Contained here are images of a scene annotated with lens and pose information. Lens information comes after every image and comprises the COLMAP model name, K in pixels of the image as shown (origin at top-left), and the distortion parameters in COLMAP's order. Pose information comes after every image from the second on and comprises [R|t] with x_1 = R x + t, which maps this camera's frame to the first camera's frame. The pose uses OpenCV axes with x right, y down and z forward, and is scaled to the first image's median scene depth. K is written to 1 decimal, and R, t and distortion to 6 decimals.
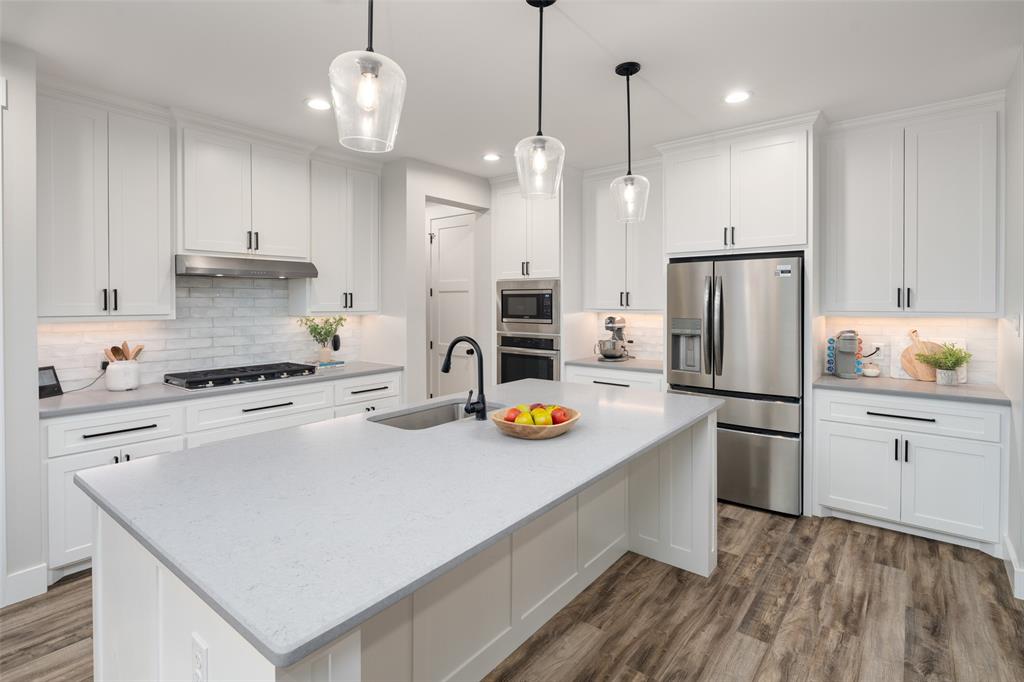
lens RADIAL K [[498.2, 0, 517.7], [0, 498.2, 311.5], [0, 0, 1]] dist [0.005515, -0.004728]
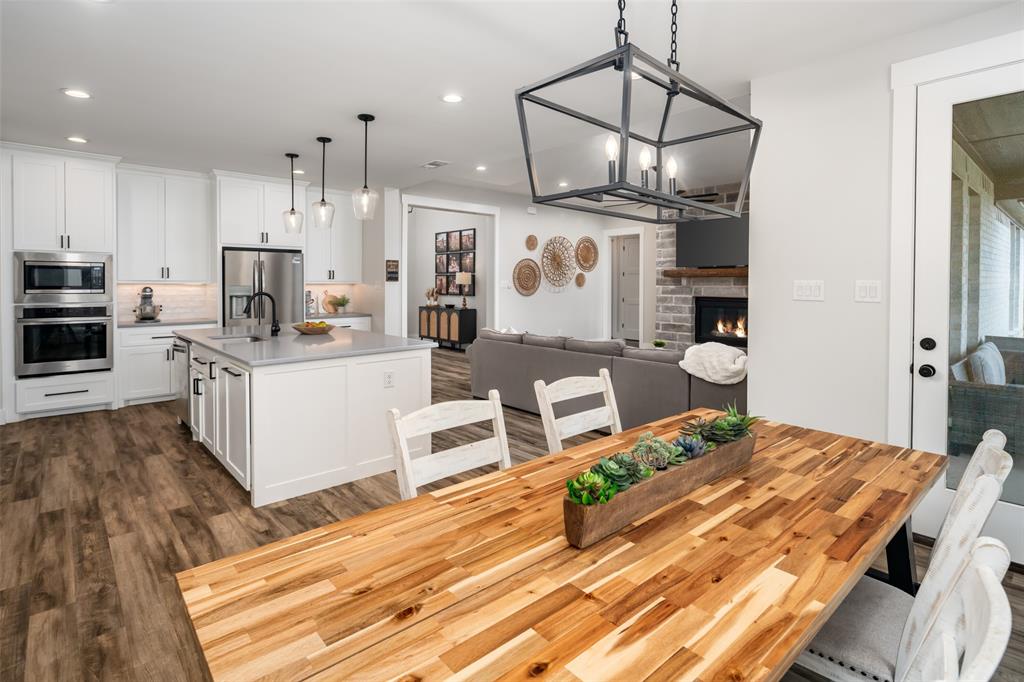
lens RADIAL K [[498.2, 0, 474.2], [0, 498.2, 288.5], [0, 0, 1]] dist [0.005515, -0.004728]
pose [[0.209591, -0.010016, 0.977738, -1.120810], [0.012784, 0.999890, 0.007503, 0.021198], [-0.977705, 0.010927, 0.209696, -0.081430]]
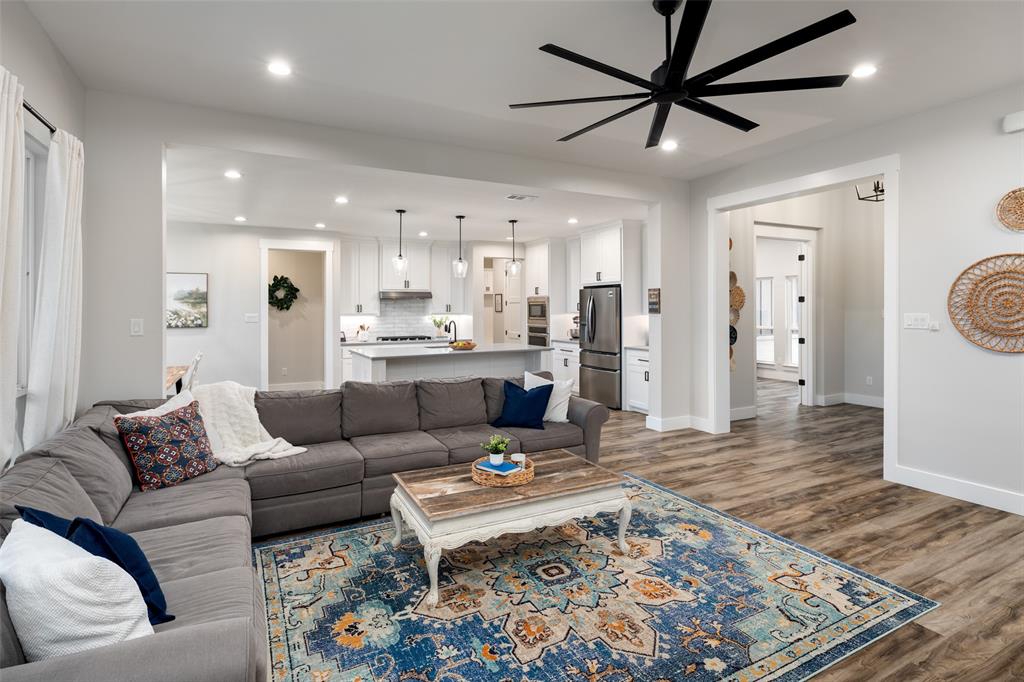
lens RADIAL K [[498.2, 0, 524.0], [0, 498.2, 310.7], [0, 0, 1]] dist [0.005515, -0.004728]
pose [[0.926442, -0.001167, -0.376435, 0.919258], [-0.003295, 0.999932, -0.011211, 0.014620], [0.376422, 0.011627, 0.926375, -1.047856]]
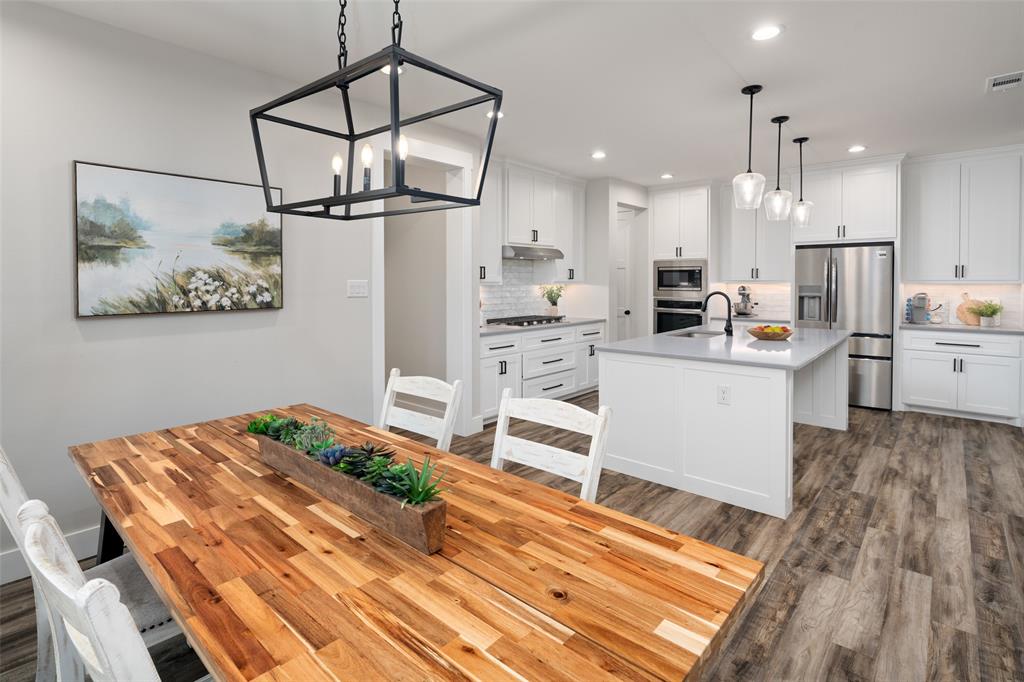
lens RADIAL K [[498.2, 0, 523.8], [0, 498.2, 293.7], [0, 0, 1]] dist [0.005515, -0.004728]
pose [[0.999282, 0.001000, -0.037888, -0.494329], [-0.000667, 0.999961, 0.008798, 0.026723], [0.037895, -0.008766, 0.999243, -0.572544]]
